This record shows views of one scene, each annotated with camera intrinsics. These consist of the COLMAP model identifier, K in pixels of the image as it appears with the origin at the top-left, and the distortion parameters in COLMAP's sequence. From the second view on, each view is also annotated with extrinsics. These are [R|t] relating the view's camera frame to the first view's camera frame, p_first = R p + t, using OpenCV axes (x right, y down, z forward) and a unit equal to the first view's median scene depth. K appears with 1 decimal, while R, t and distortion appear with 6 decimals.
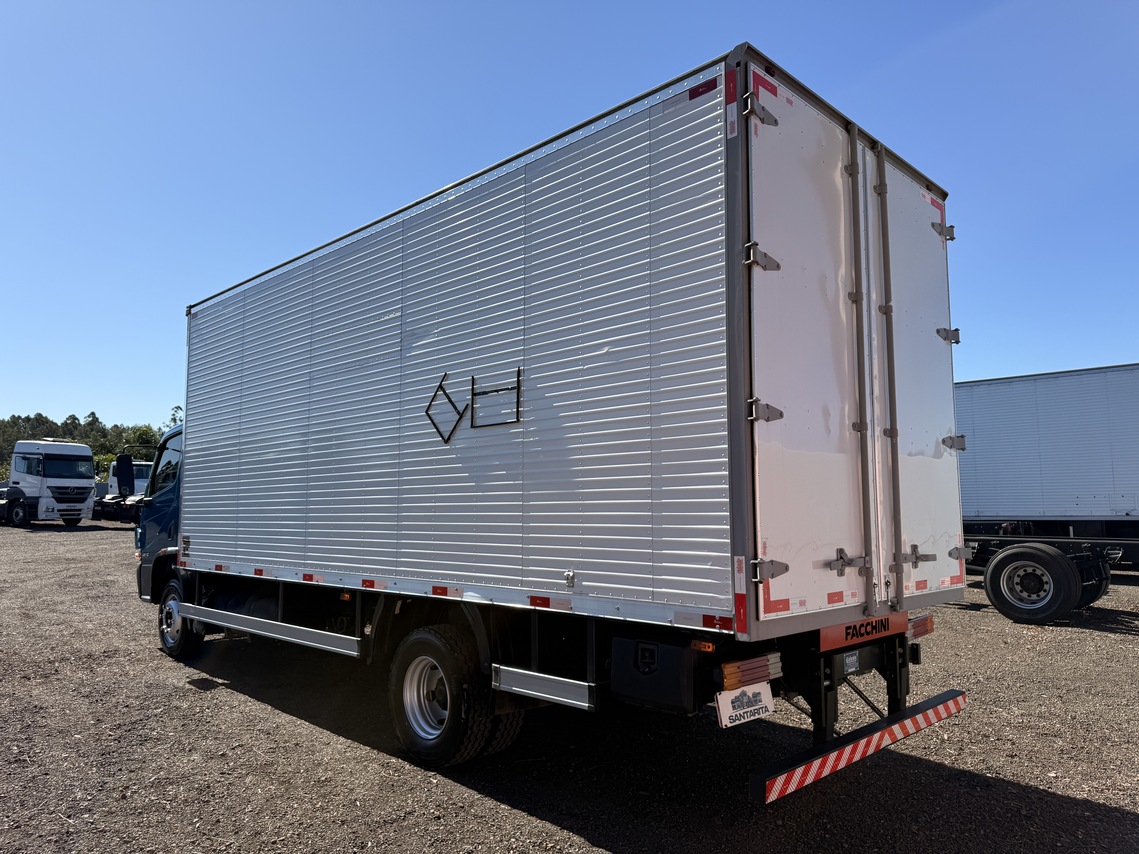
lens RADIAL K [[806.3, 0, 570.1], [0, 806.3, 429.2], [0, 0, 1]] dist [0.001855, -0.018914]
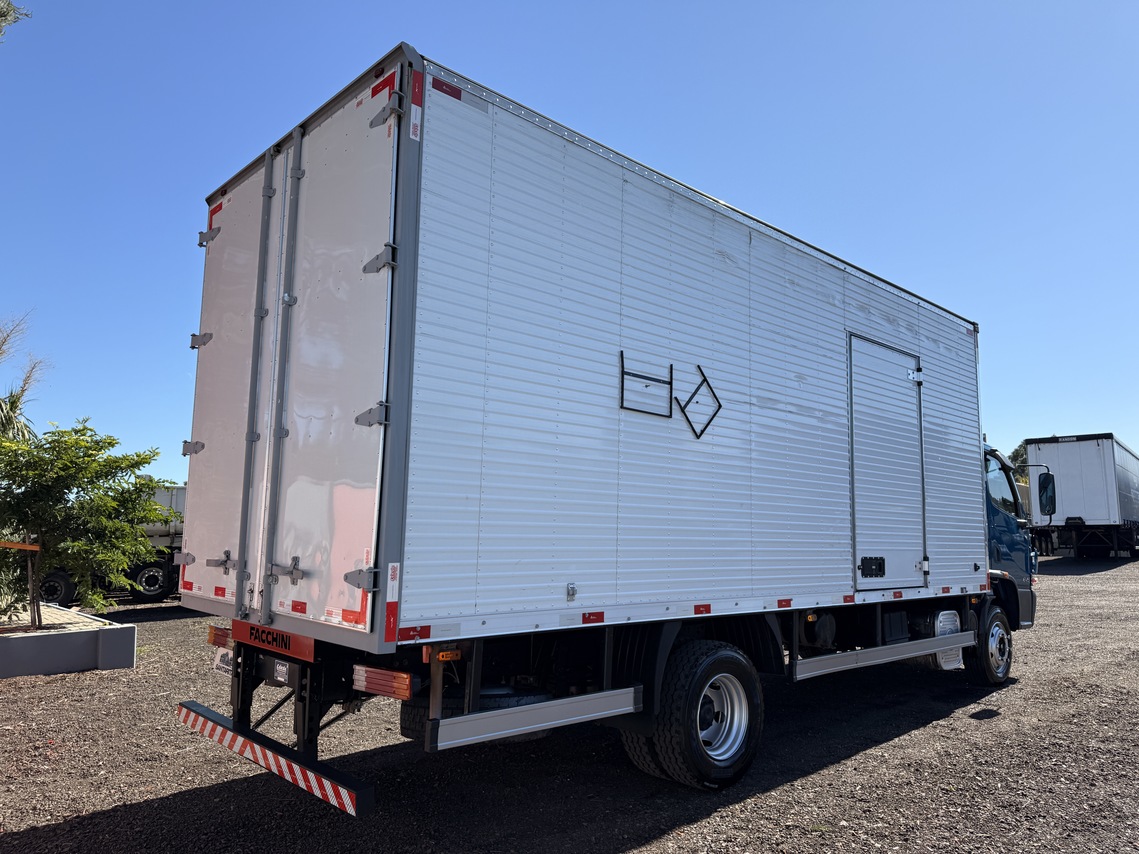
lens RADIAL K [[806.3, 0, 570.3], [0, 806.3, 425.9], [0, 0, 1]] dist [0.001855, -0.018914]
pose [[-0.046664, -0.121026, -0.991552, 1.311120], [0.107080, 0.986308, -0.125425, 0.151261], [0.993155, -0.112028, -0.033065, 1.380899]]
